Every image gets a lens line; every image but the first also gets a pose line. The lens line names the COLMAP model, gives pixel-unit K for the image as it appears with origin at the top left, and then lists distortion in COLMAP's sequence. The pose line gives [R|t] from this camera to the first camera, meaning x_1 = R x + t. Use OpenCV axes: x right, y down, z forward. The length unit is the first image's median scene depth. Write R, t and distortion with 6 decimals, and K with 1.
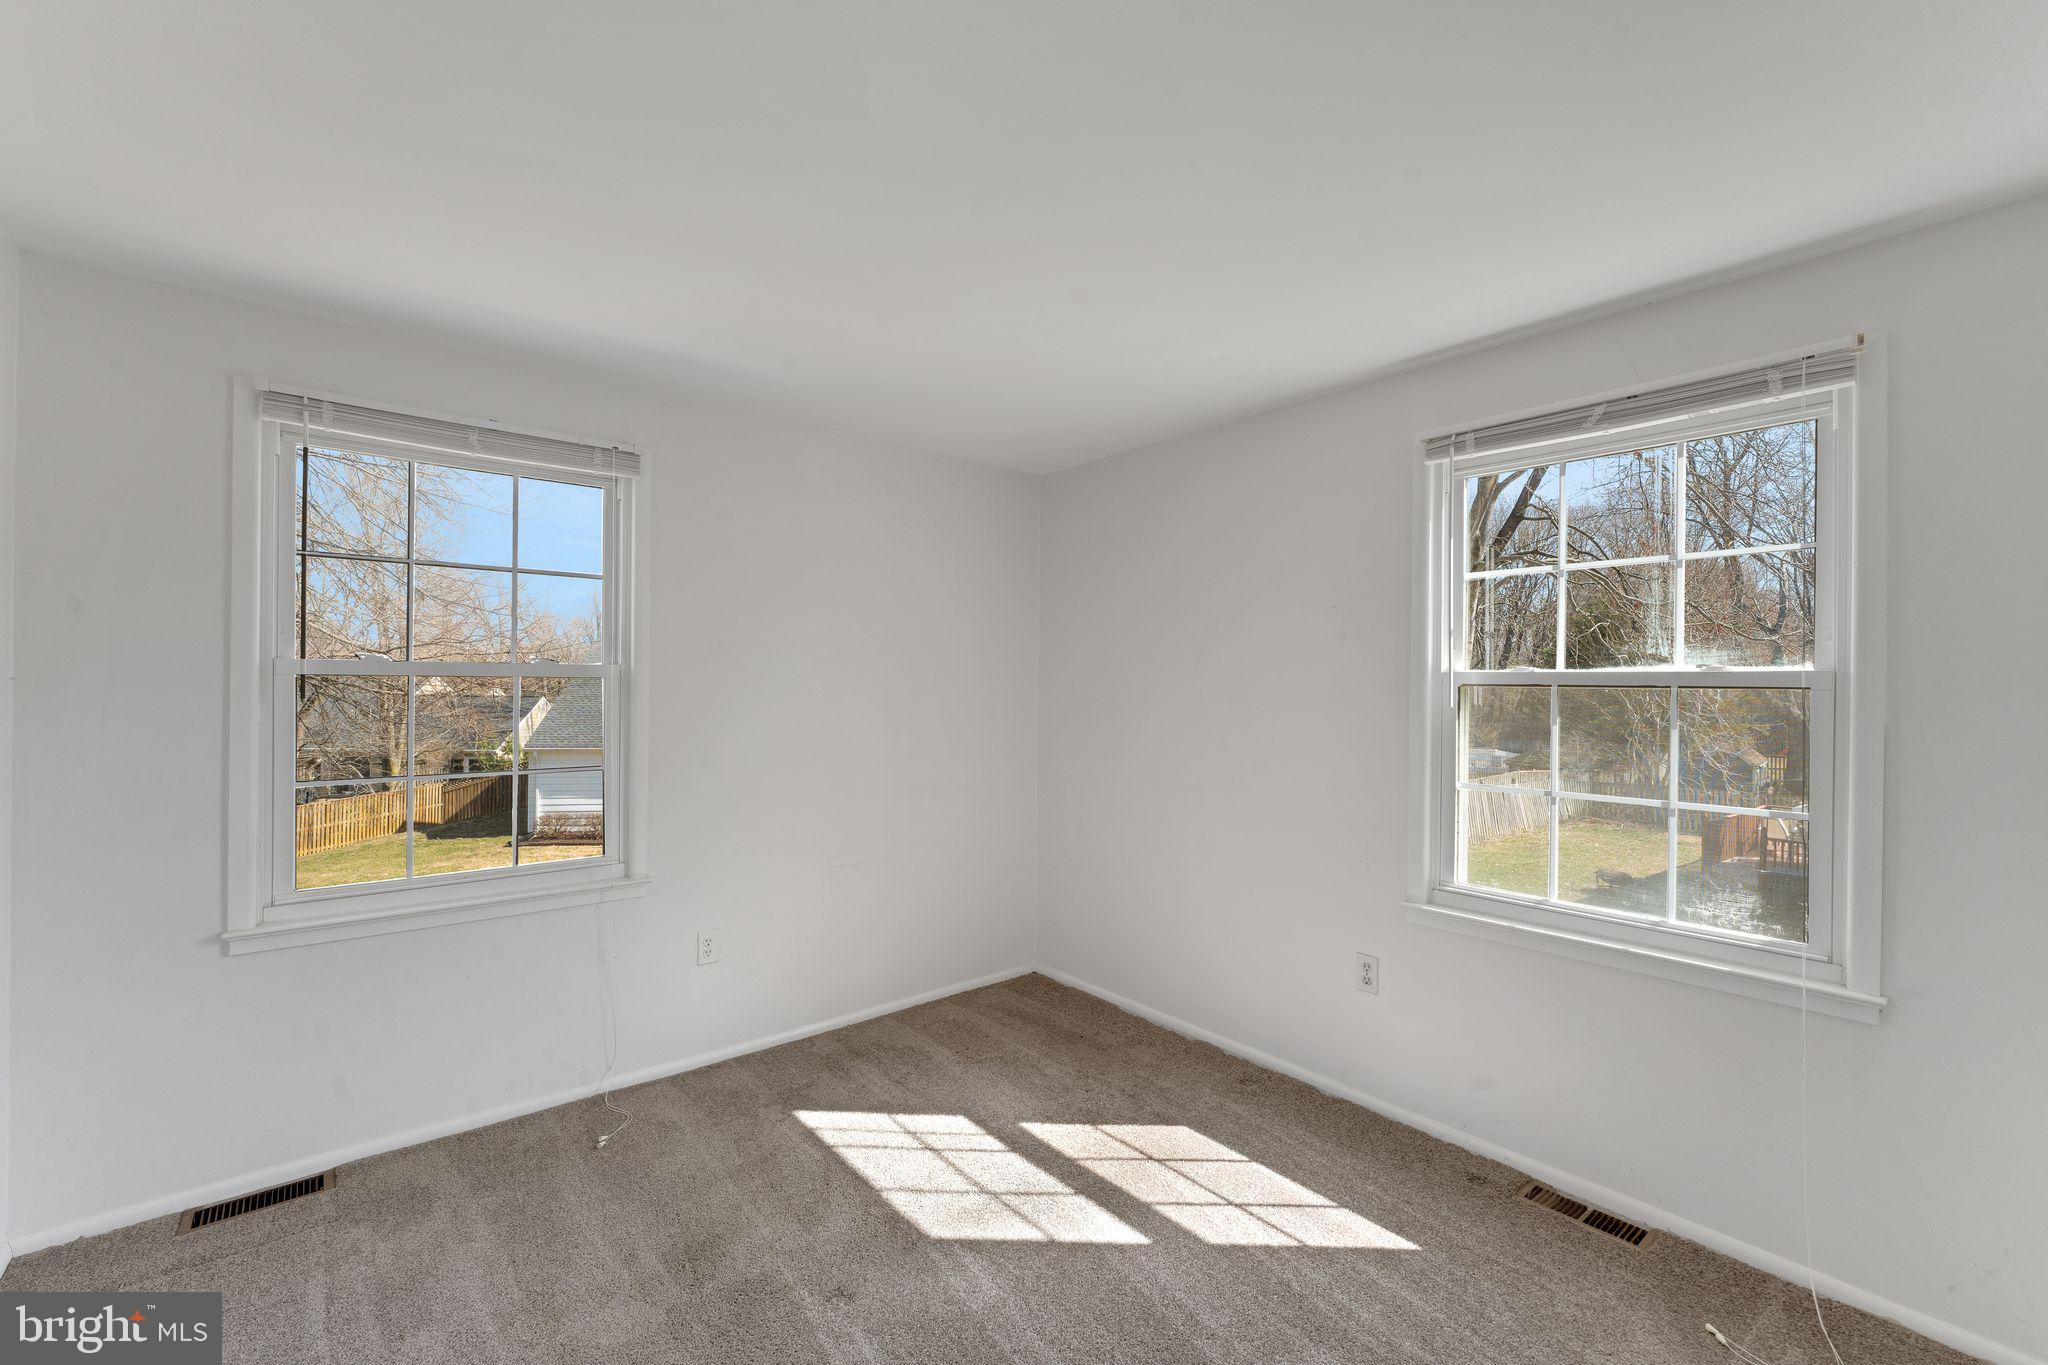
lens RADIAL K [[826.2, 0, 1030.0], [0, 826.2, 683.3], [0, 0, 1]] dist [0.000149, -0.000239]
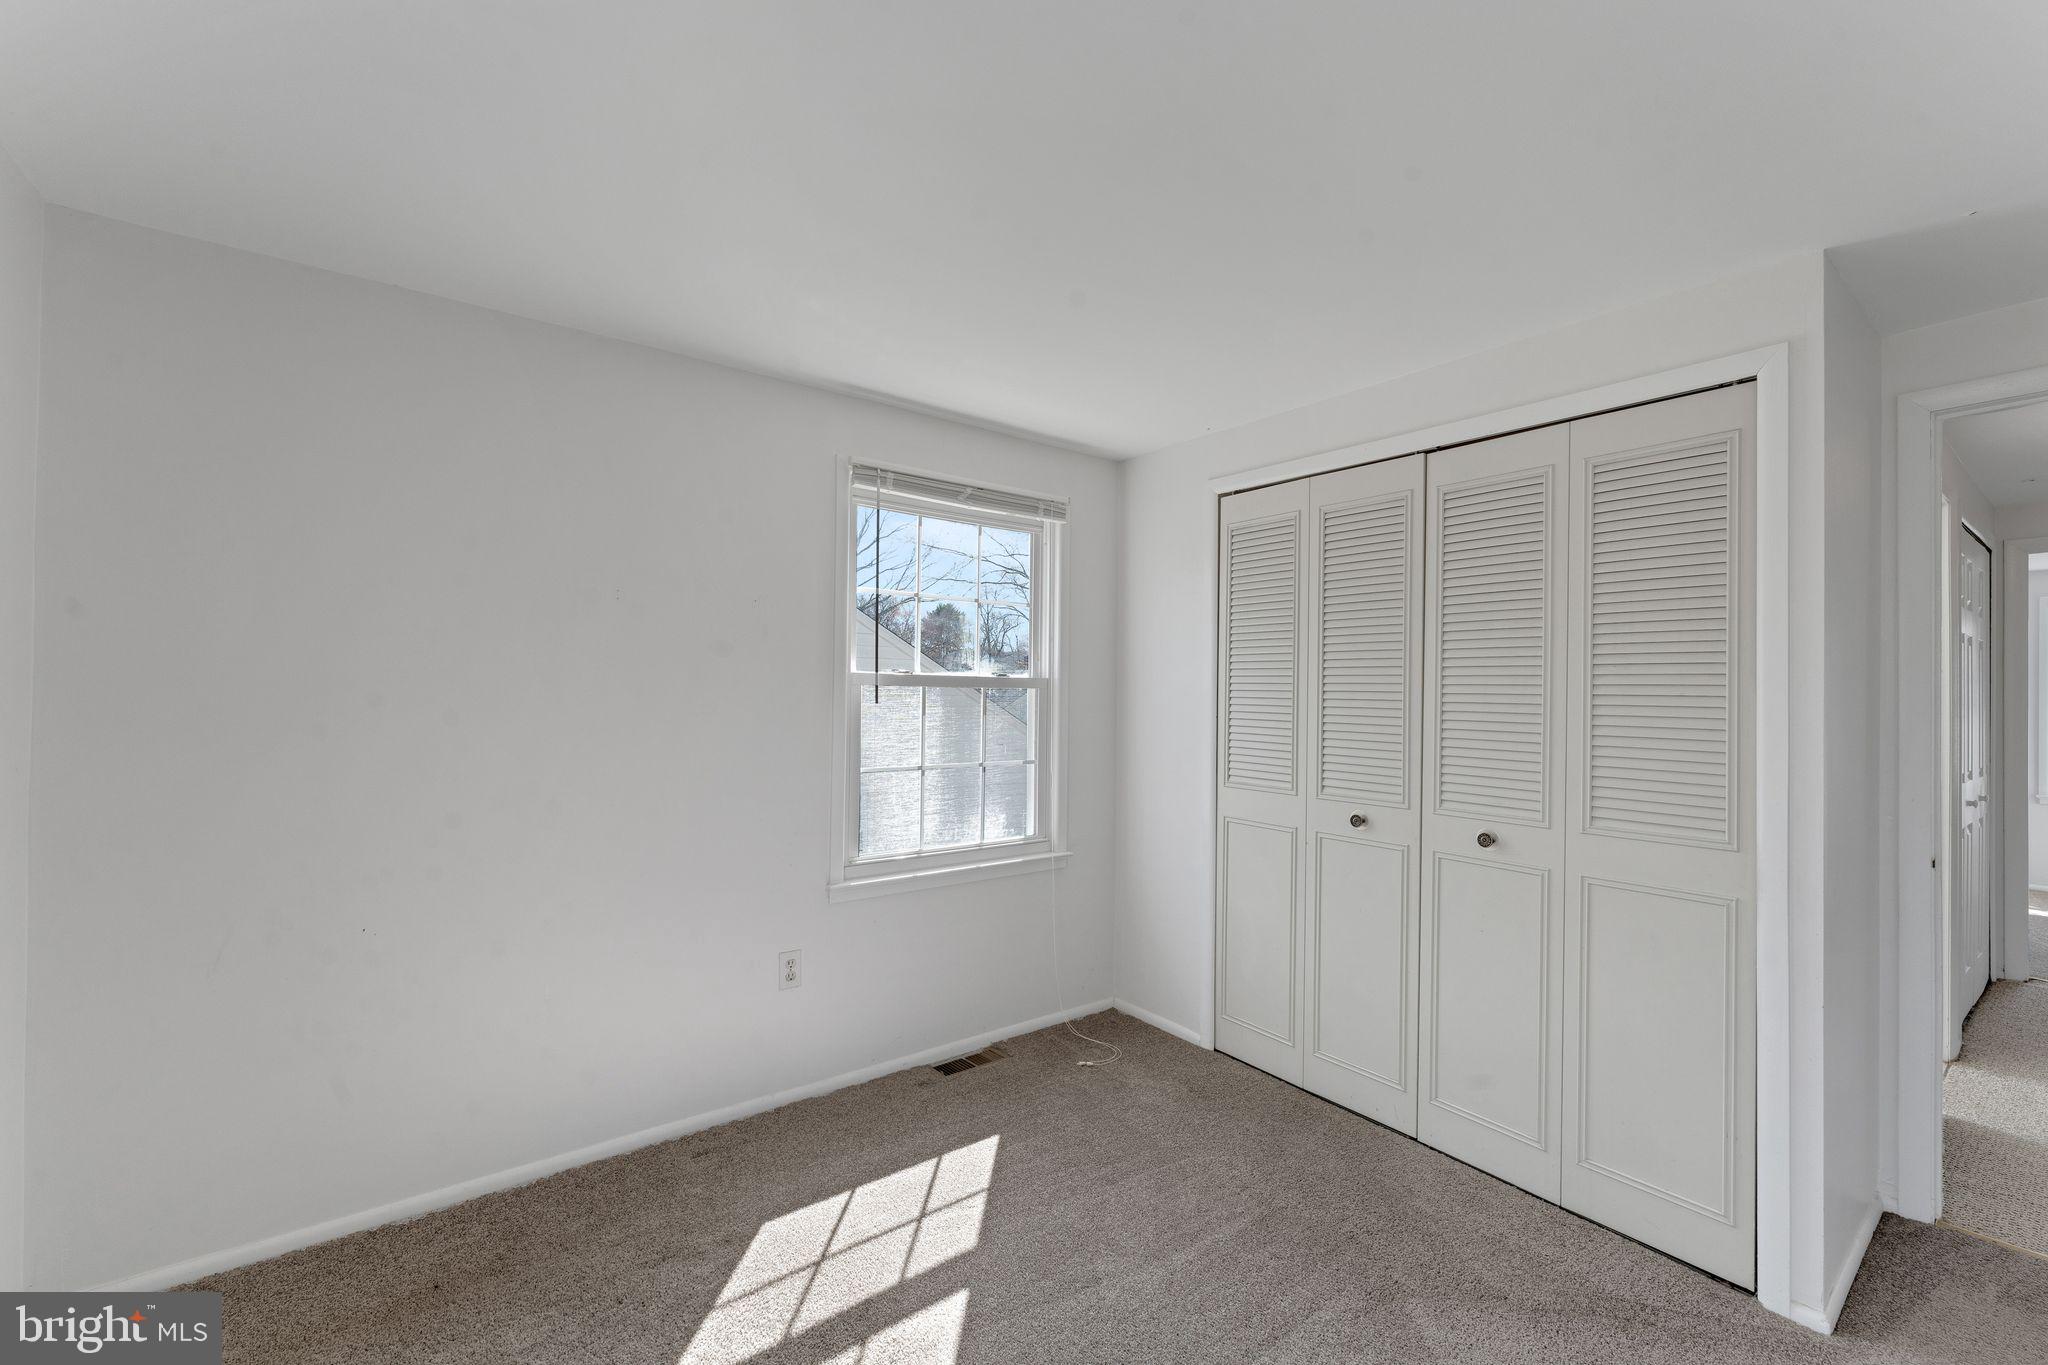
lens RADIAL K [[826.2, 0, 1018.2], [0, 826.2, 678.0], [0, 0, 1]] dist [0.000149, -0.000239]
pose [[0.065648, 0.003403, 0.997837, -0.683565], [-0.019574, 0.999806, -0.002122, -0.009191], [-0.997651, -0.019393, 0.065702, 0.783871]]
